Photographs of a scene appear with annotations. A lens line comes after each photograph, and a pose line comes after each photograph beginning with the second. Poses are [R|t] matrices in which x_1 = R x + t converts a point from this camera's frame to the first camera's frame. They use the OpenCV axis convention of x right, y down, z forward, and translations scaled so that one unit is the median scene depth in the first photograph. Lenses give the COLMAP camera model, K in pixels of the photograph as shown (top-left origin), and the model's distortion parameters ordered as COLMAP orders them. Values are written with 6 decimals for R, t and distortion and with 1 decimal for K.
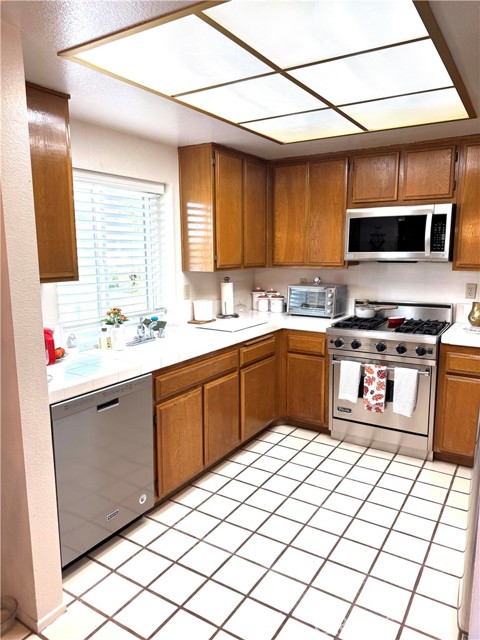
lens RADIAL K [[454.2, 0, 236.6], [0, 454.2, 322.9], [0, 0, 1]] dist [0.079285, -0.113584]
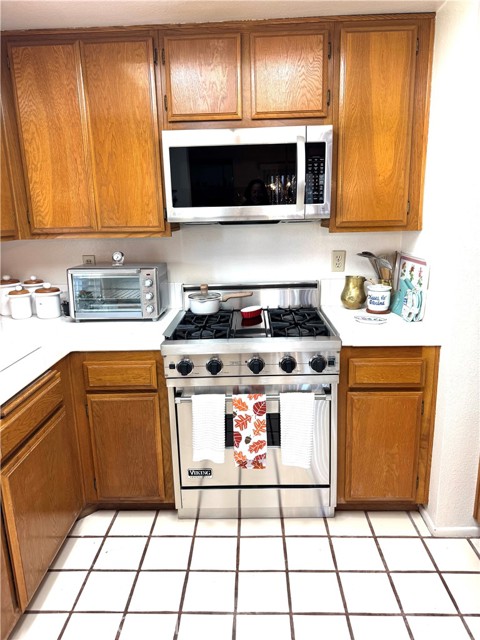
lens RADIAL K [[454.2, 0, 239.2], [0, 454.2, 321.8], [0, 0, 1]] dist [0.079285, -0.113584]
pose [[0.859142, -0.132242, 0.494356, 0.008949], [0.101600, 0.990882, 0.088494, -0.055411], [-0.501551, -0.025803, 0.864743, 0.470166]]
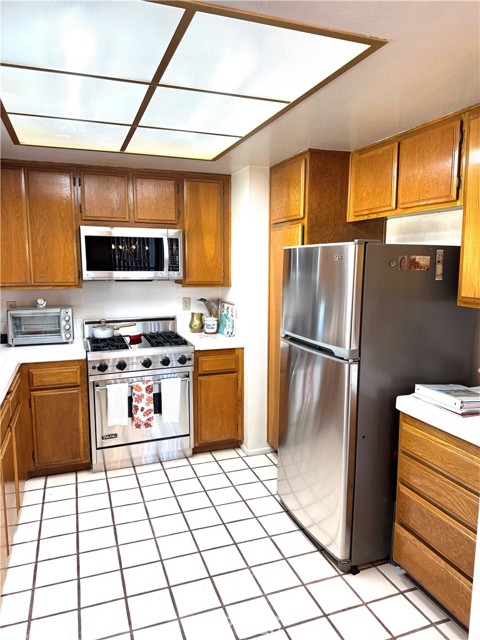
lens RADIAL K [[454.2, 0, 241.2], [0, 454.2, 319.4], [0, 0, 1]] dist [0.079285, -0.113584]
pose [[0.601293, -0.092160, 0.793696, -0.341053], [0.121833, 0.992286, 0.022921, -0.040531], [-0.789686, 0.082916, 0.607882, 0.190254]]
